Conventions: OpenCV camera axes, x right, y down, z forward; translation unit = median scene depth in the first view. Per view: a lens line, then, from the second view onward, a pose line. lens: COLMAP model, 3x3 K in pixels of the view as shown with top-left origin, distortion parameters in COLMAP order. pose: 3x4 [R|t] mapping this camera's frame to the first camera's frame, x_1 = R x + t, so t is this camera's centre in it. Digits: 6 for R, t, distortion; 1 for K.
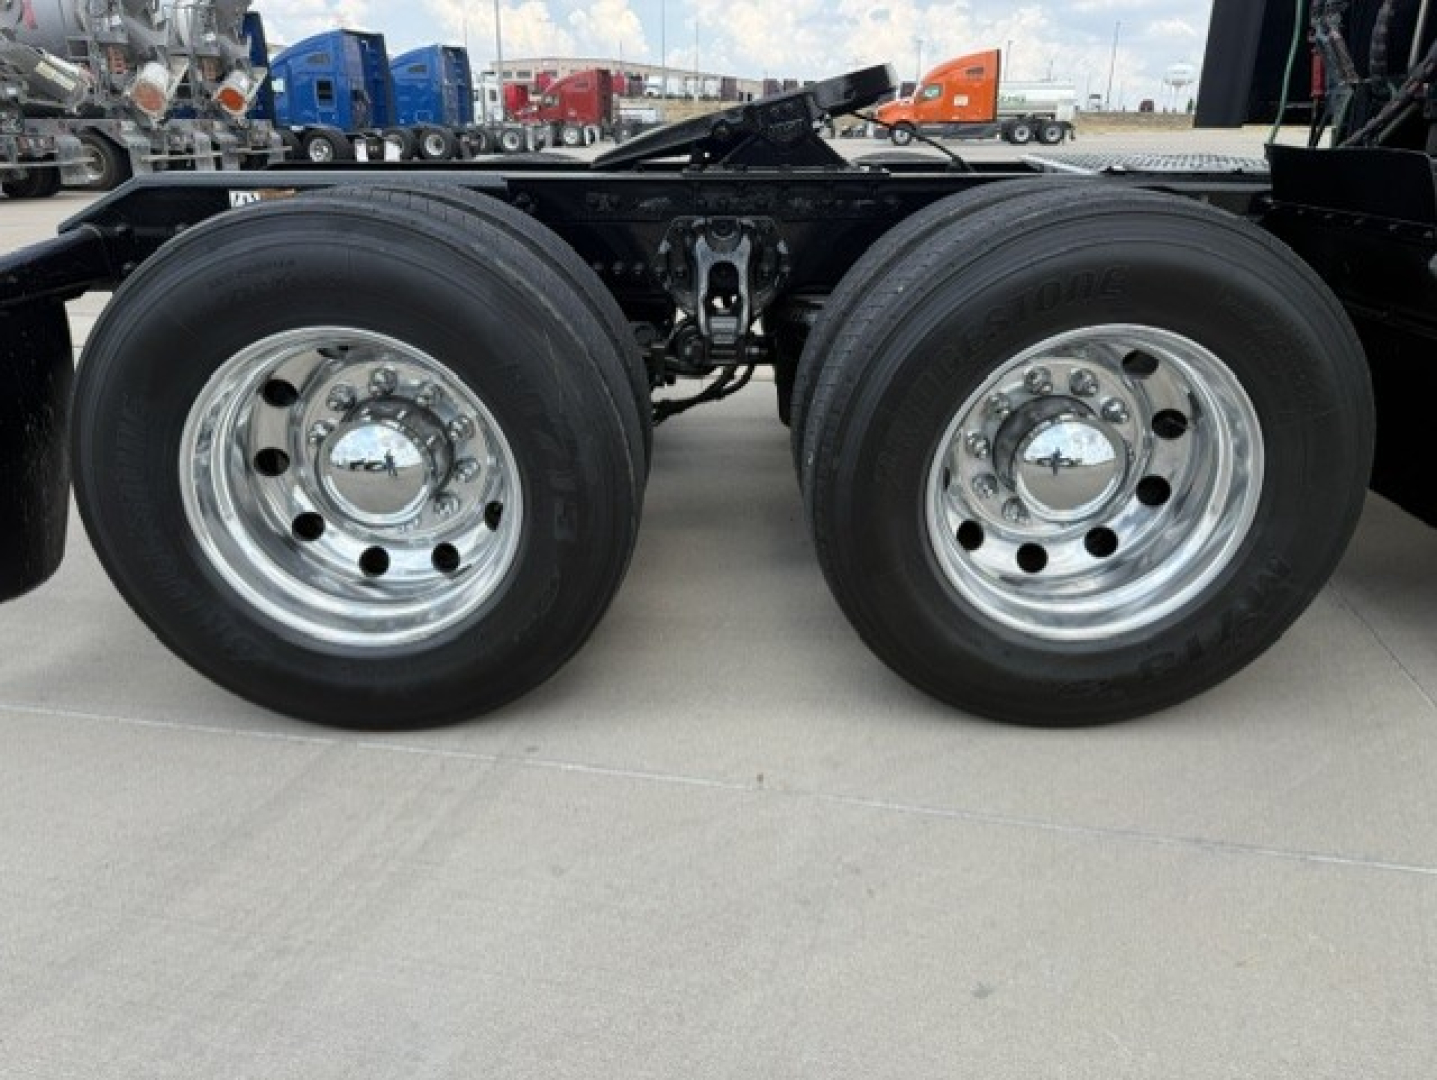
lens RADIAL K [[1036.9, 0, 718.5], [0, 1036.9, 540.0], [0, 0, 1]] dist [-0.008954, -0.003237]
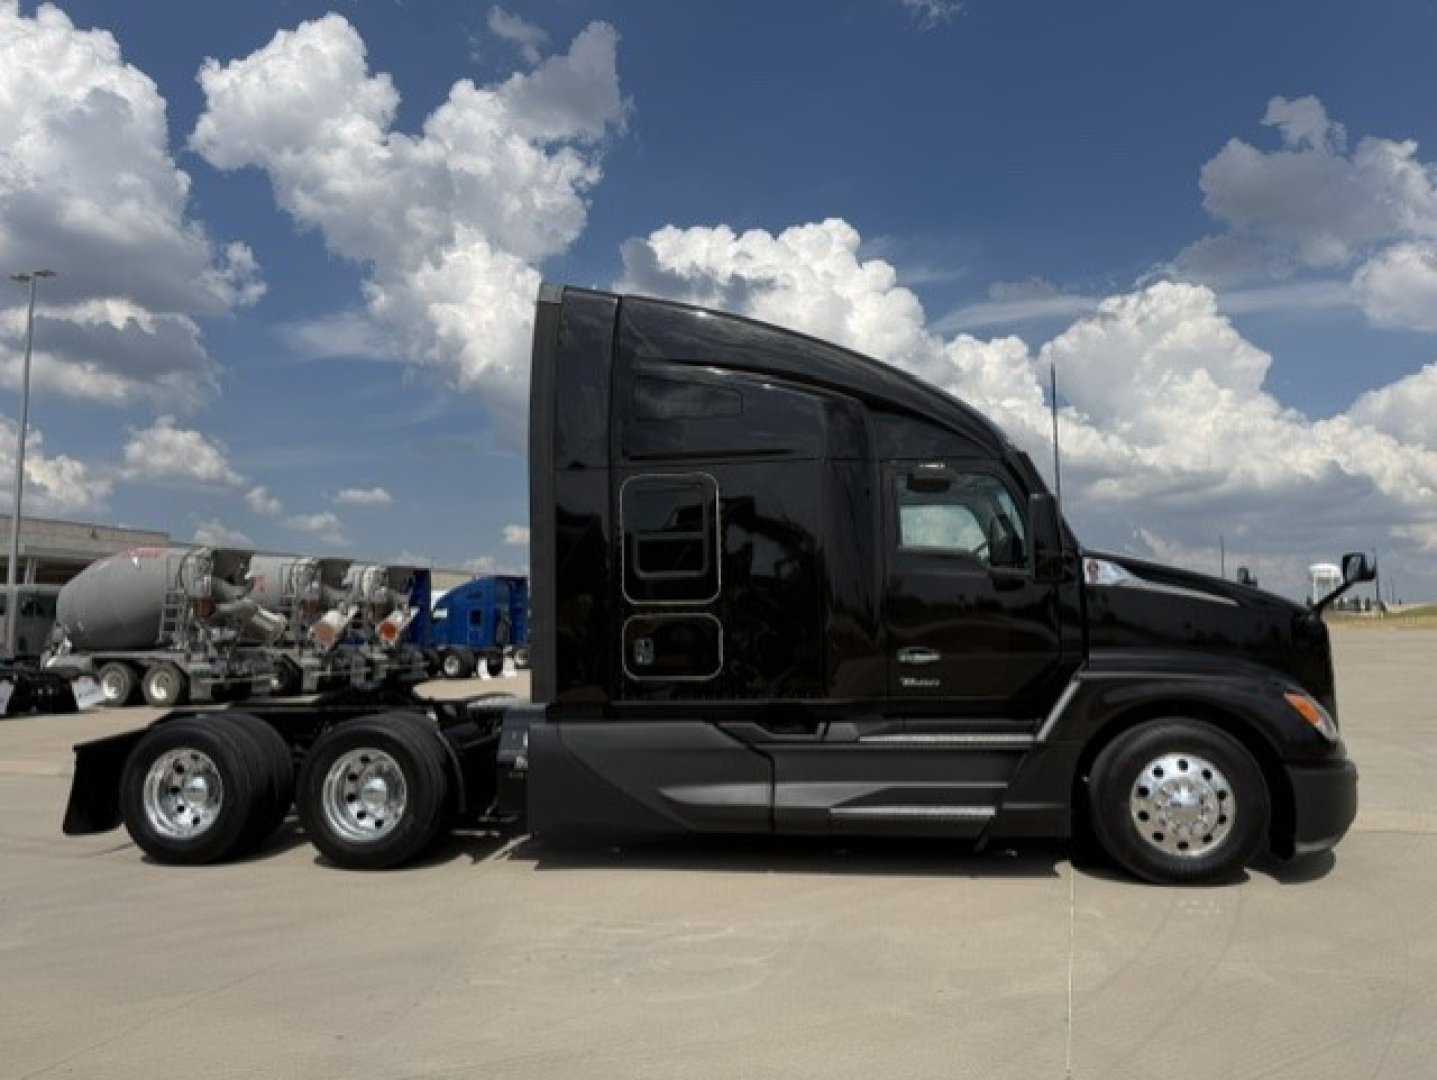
lens RADIAL K [[1036.9, 0, 718.5], [0, 1036.9, 540.0], [0, 0, 1]] dist [-0.008954, -0.003237]
pose [[0.987191, -0.037911, -0.154976, 0.207915], [-0.035357, 0.895222, -0.444215, 0.070094], [0.155579, 0.444004, 0.882415, -0.231055]]
